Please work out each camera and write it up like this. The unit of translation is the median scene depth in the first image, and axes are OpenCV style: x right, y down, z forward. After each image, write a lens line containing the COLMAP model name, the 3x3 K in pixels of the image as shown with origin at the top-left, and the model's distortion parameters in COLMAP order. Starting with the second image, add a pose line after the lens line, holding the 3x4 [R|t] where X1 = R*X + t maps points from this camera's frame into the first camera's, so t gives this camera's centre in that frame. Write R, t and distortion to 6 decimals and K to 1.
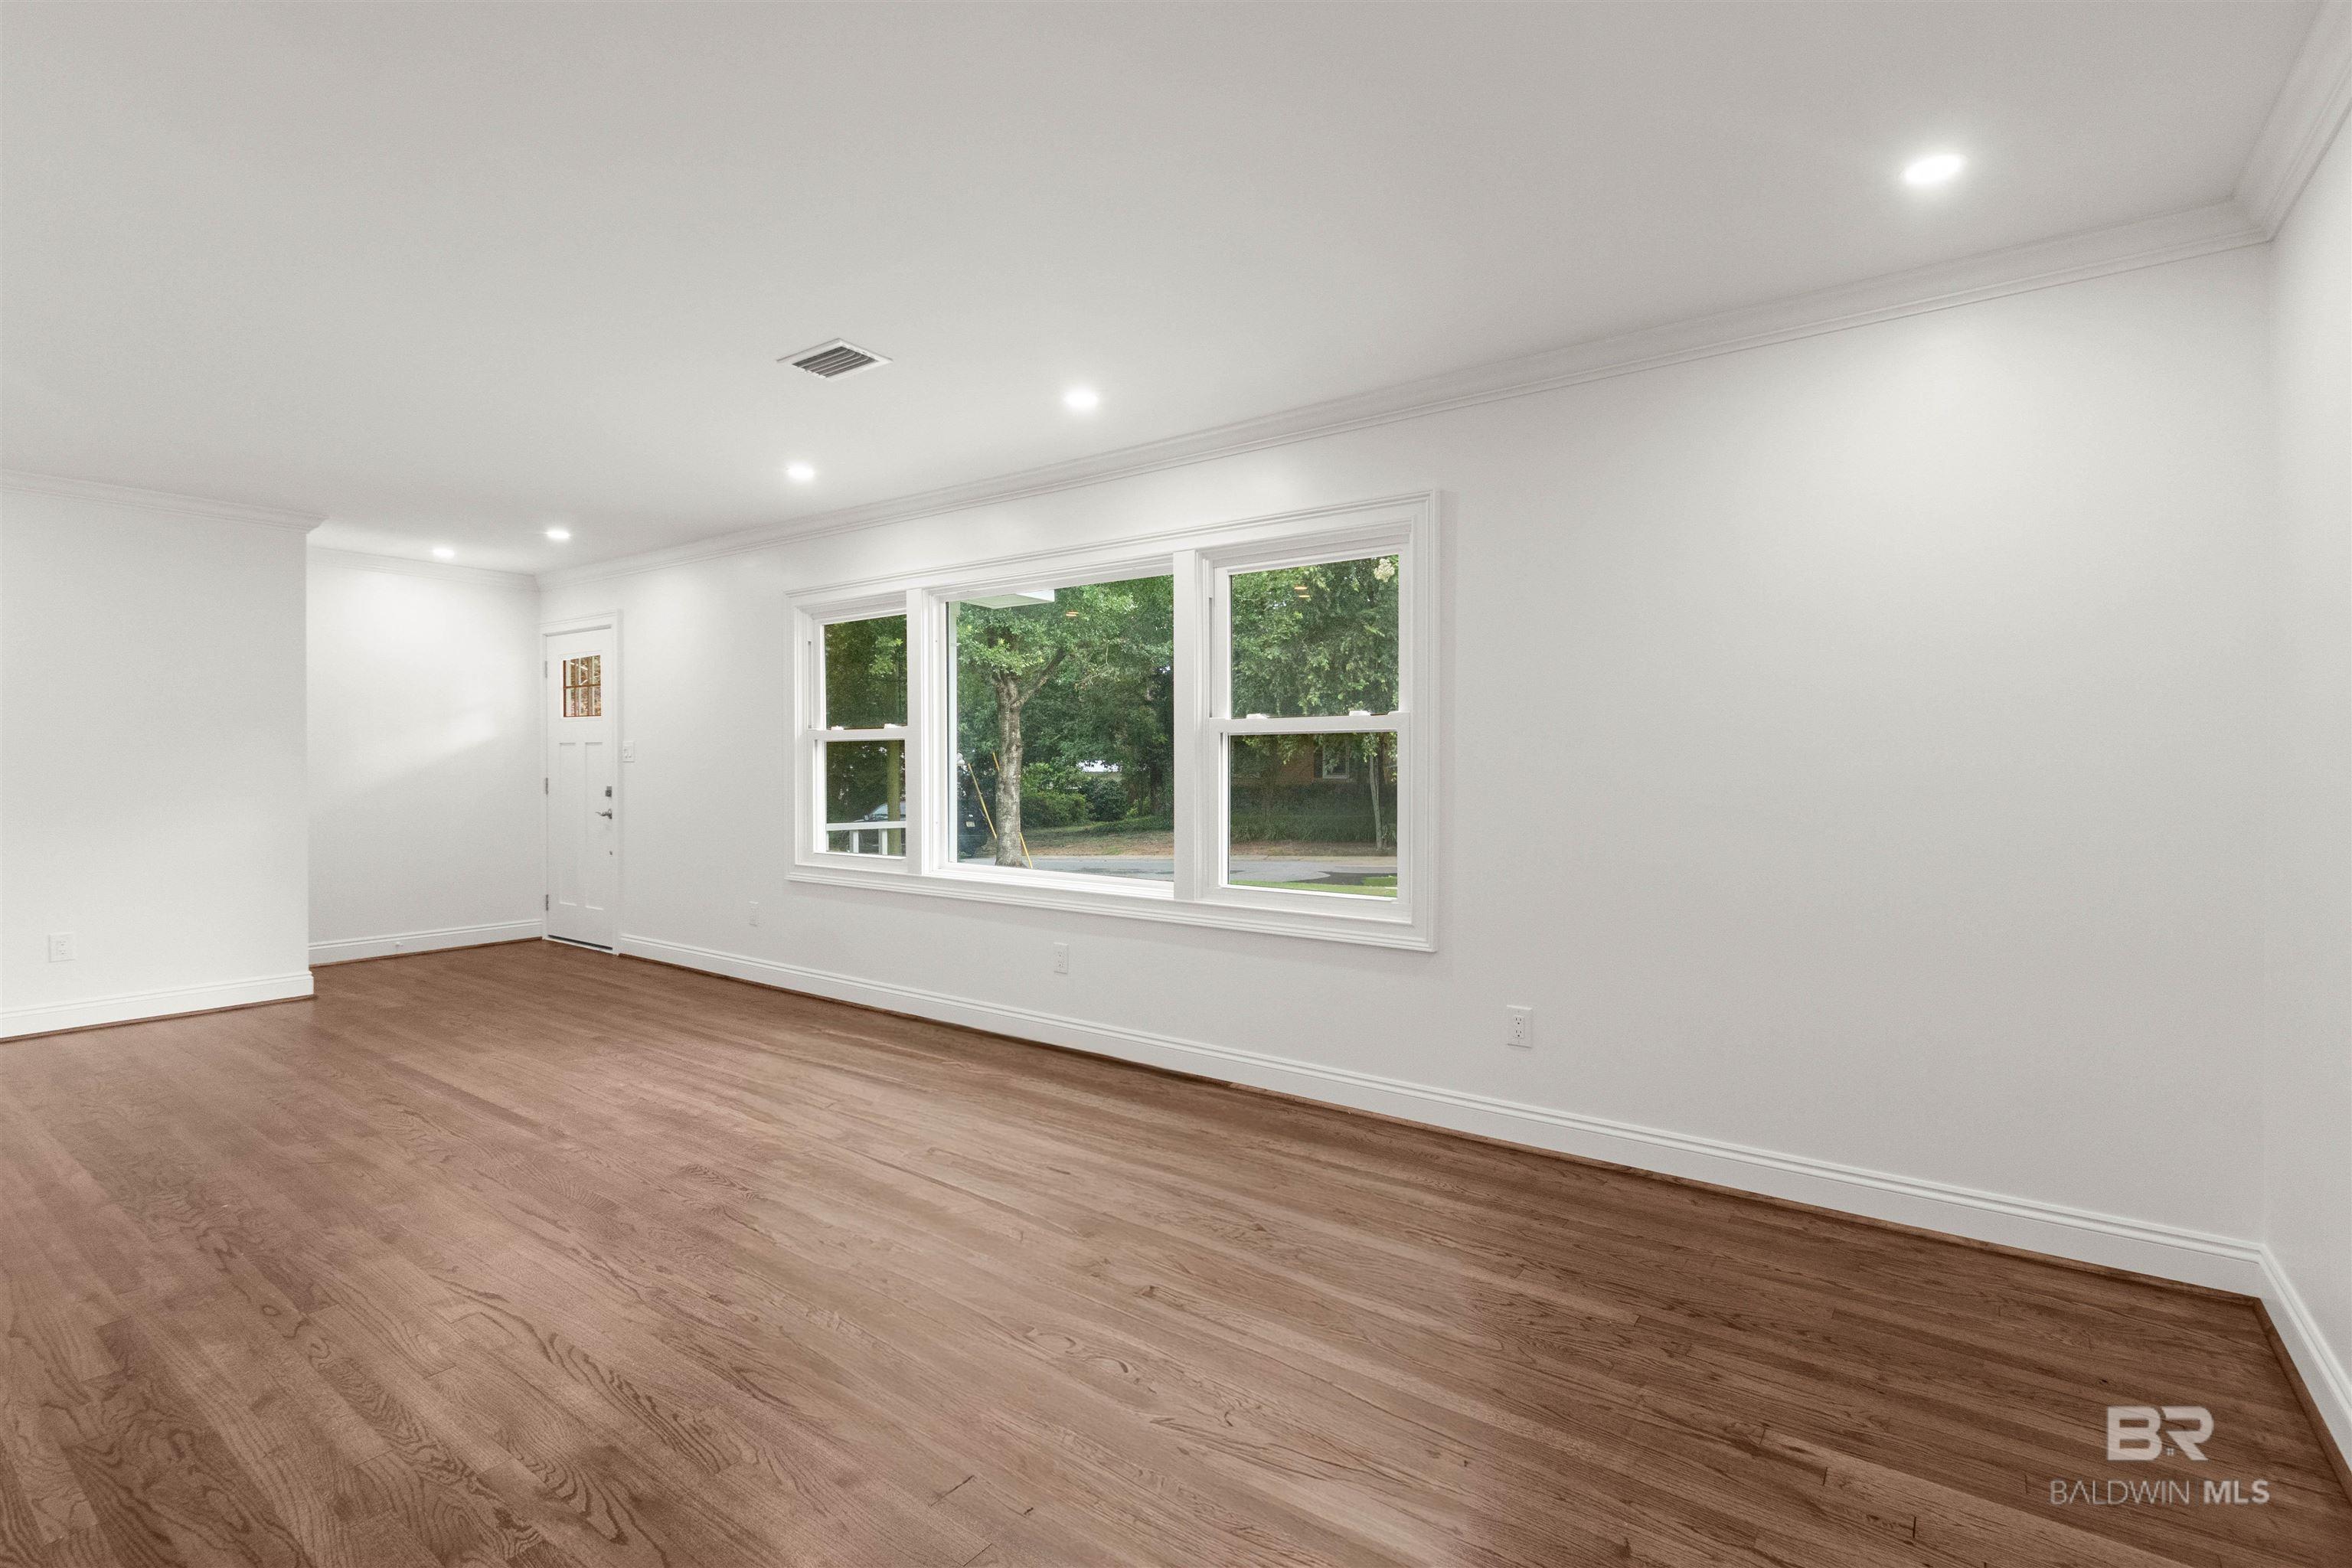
lens RADIAL K [[1086.9, 0, 1181.1], [0, 1086.9, 754.9], [0, 0, 1]] dist [0.004465, -0.000634]
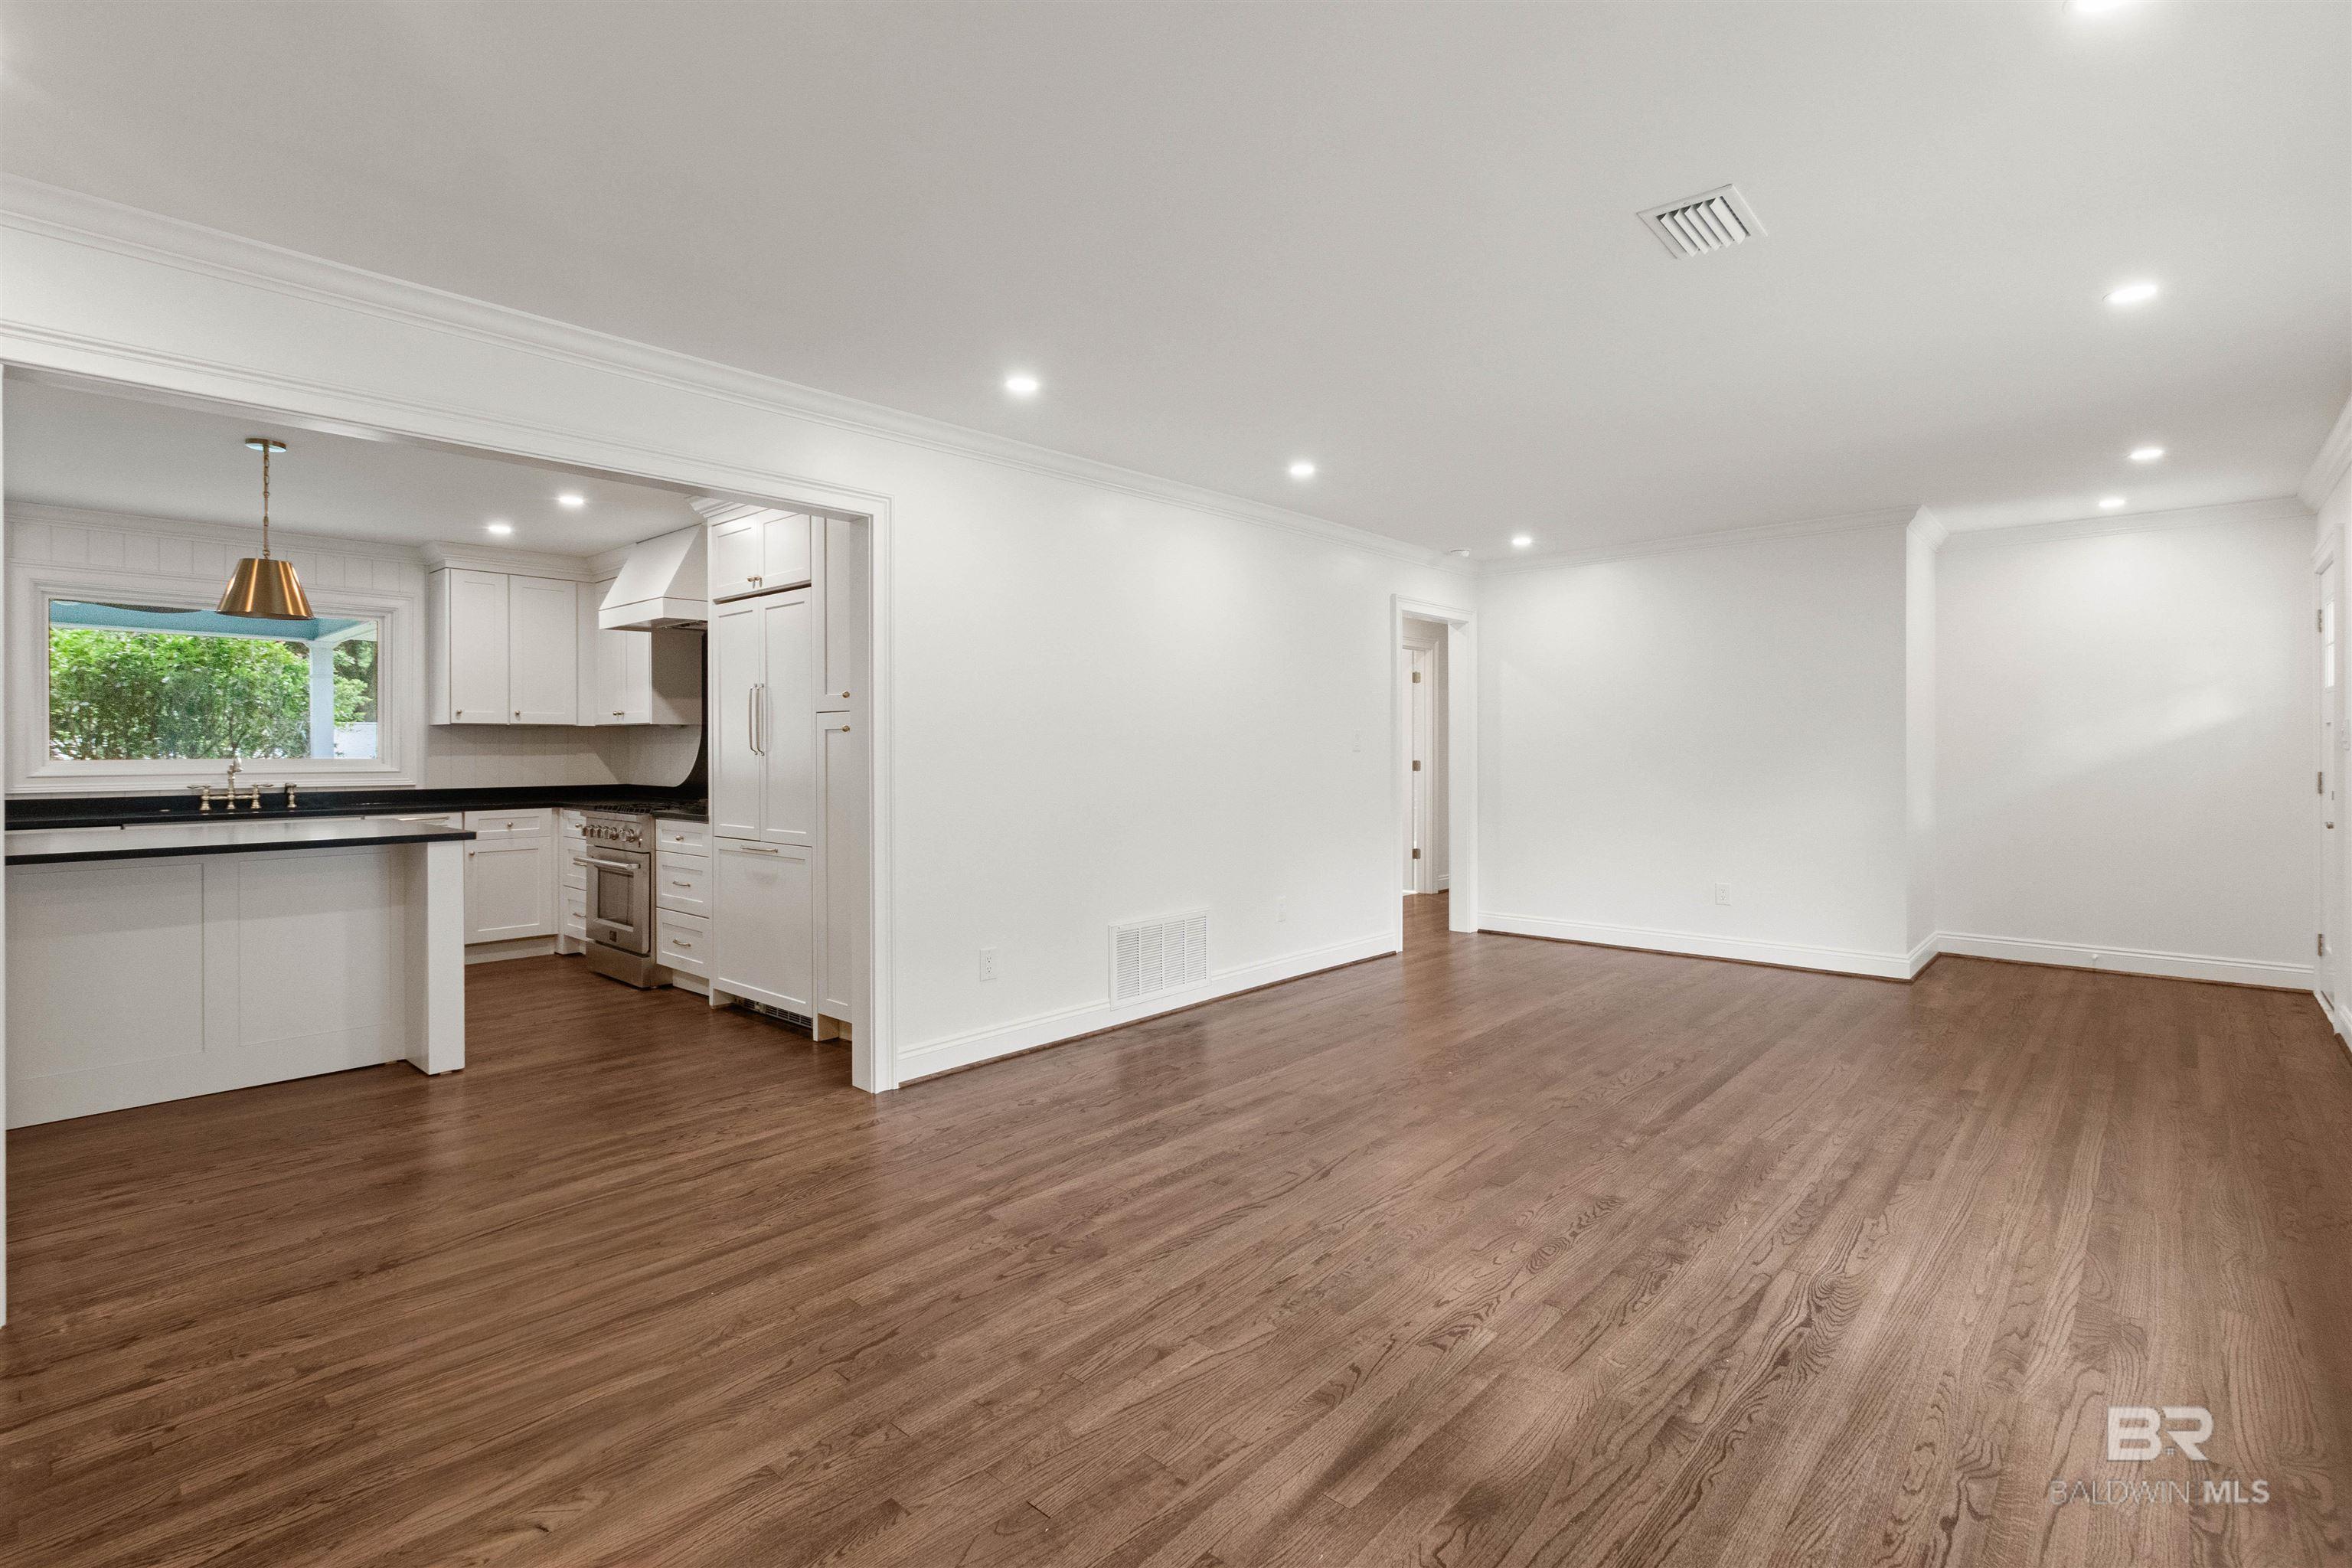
lens RADIAL K [[1091.5, 0, 1182.8], [0, 1091.5, 742.0], [0, 0, 1]] dist [0.003844, -0.001197]
pose [[-0.102263, -0.006799, -0.994734, 0.402527], [0.007345, 0.999944, -0.007590, 0.000842], [0.994730, -0.008082, -0.102208, 0.597695]]
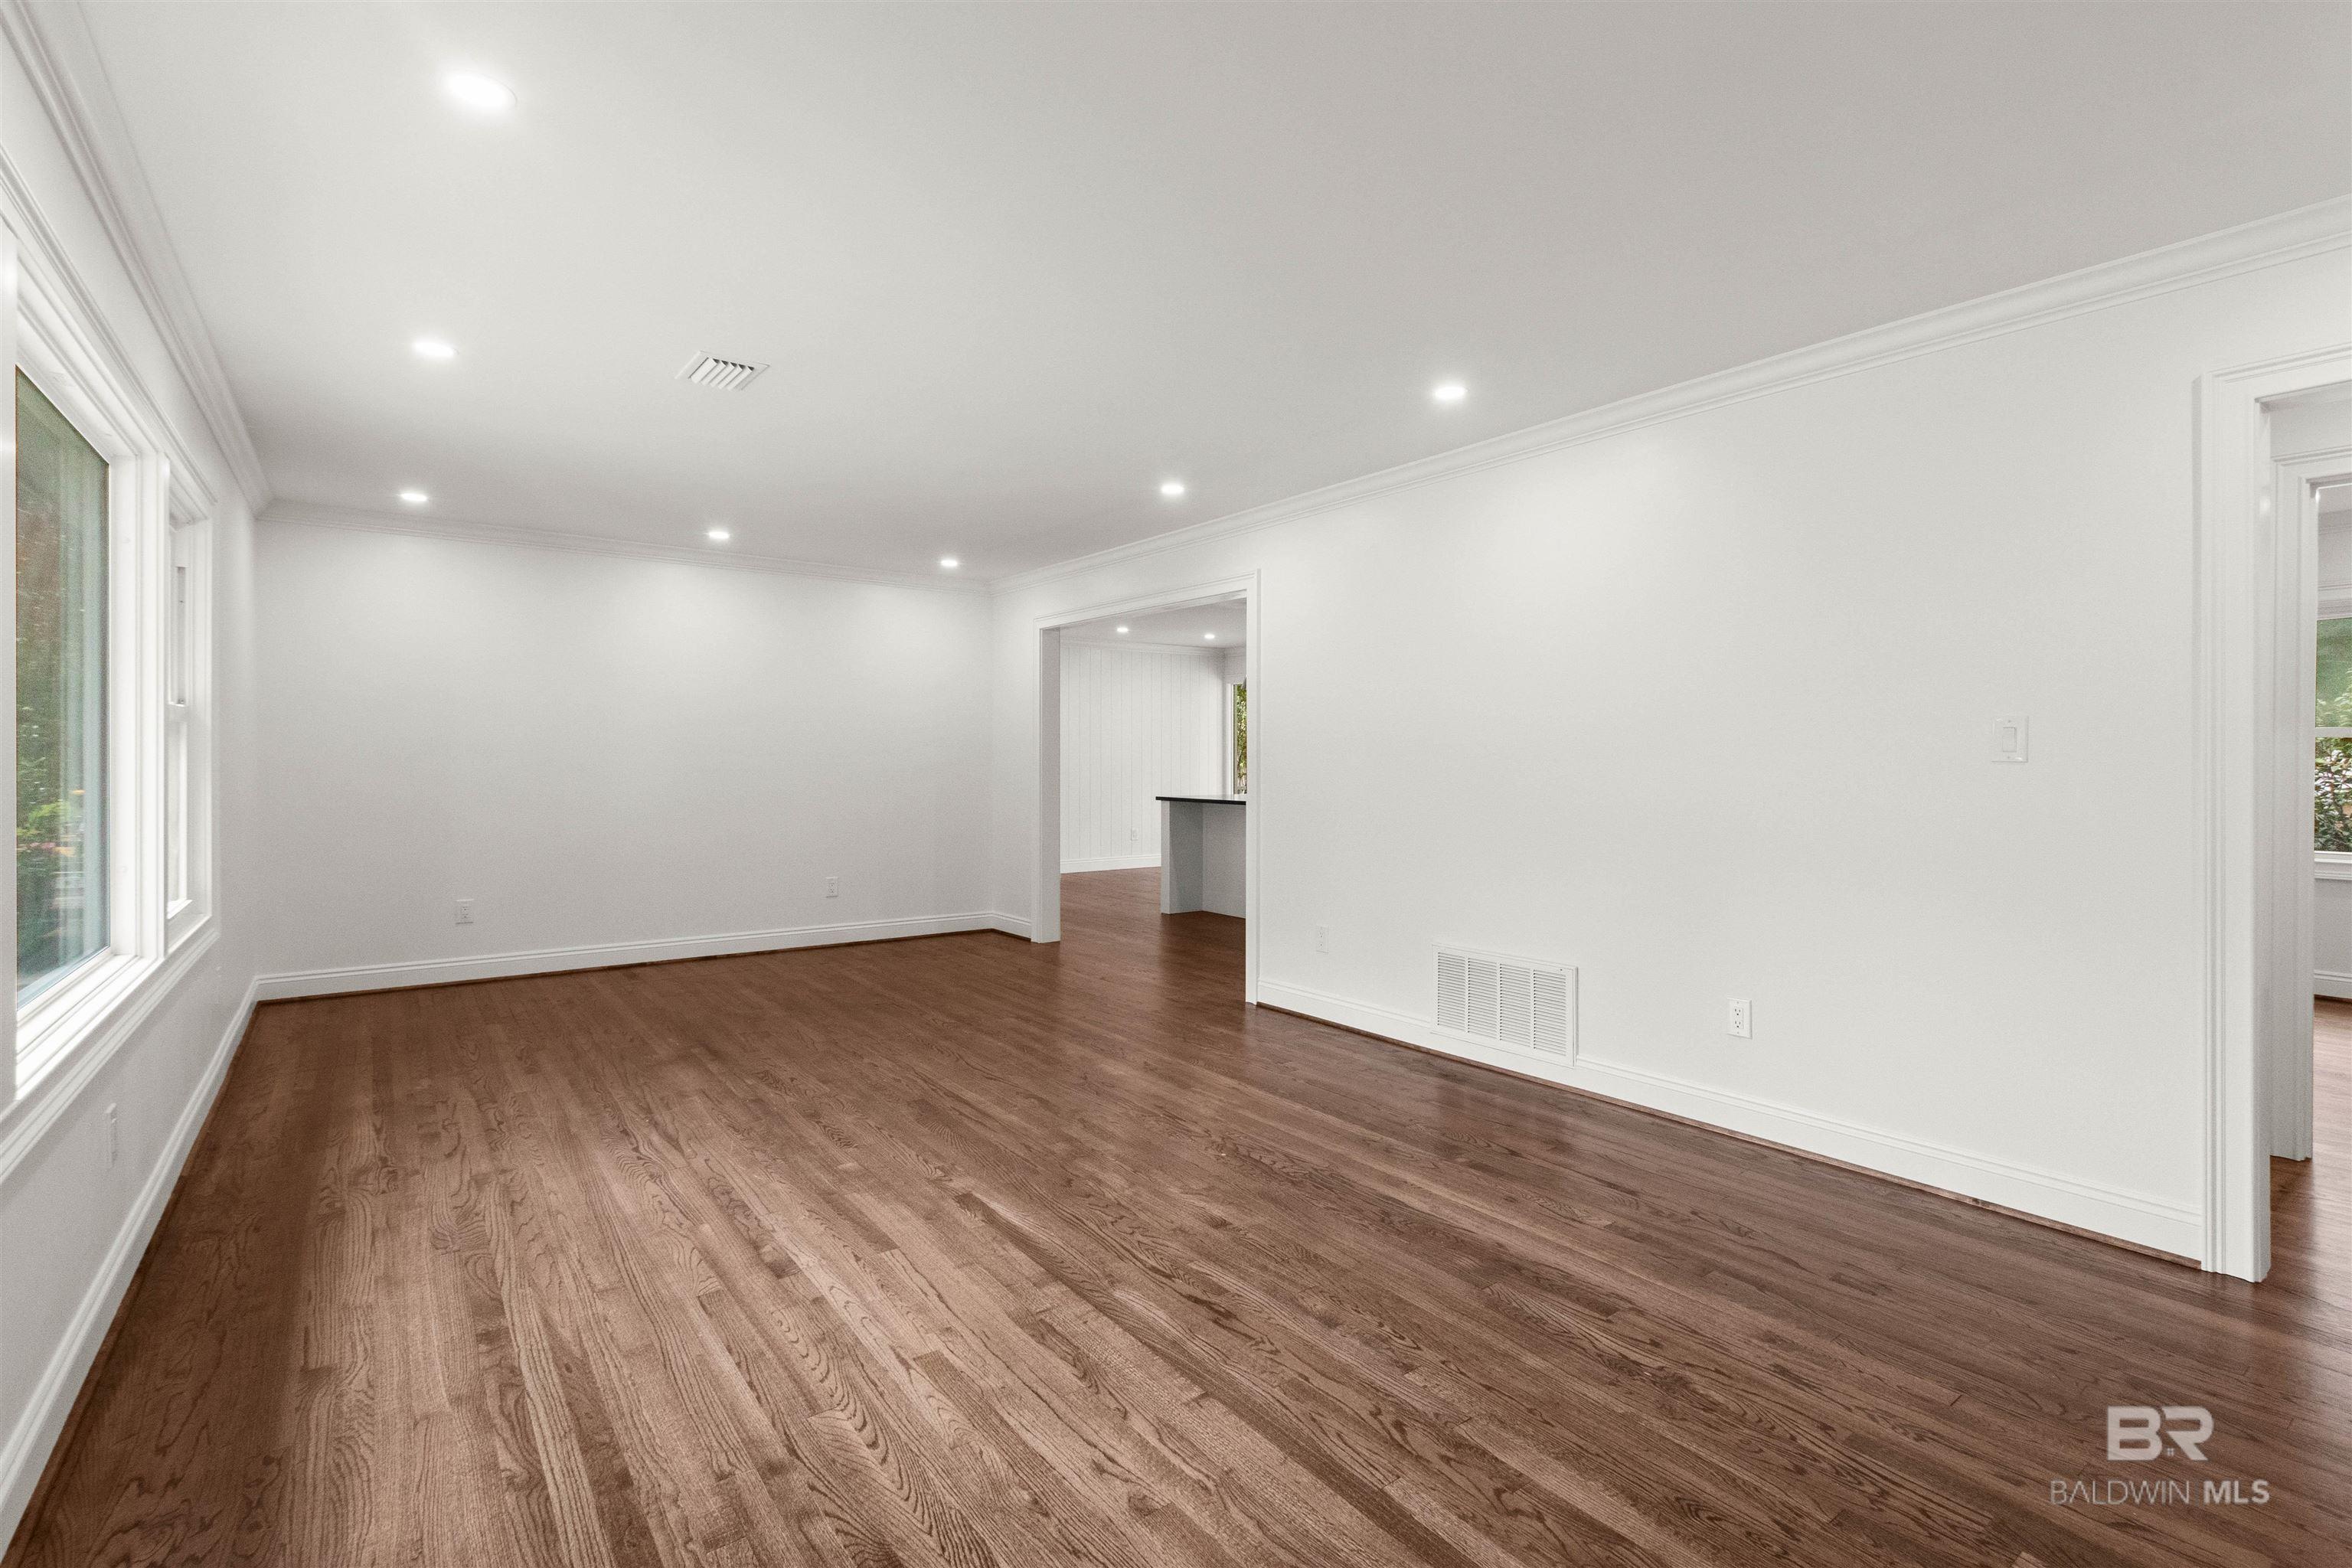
lens RADIAL K [[1086.9, 0, 1181.1], [0, 1086.9, 754.9], [0, 0, 1]] dist [0.004465, -0.000634]
pose [[-0.955409, -0.001237, 0.295283, -0.864198], [-0.002637, 0.999987, -0.004343, 0.003047], [-0.295274, -0.004928, -0.955400, 1.549348]]
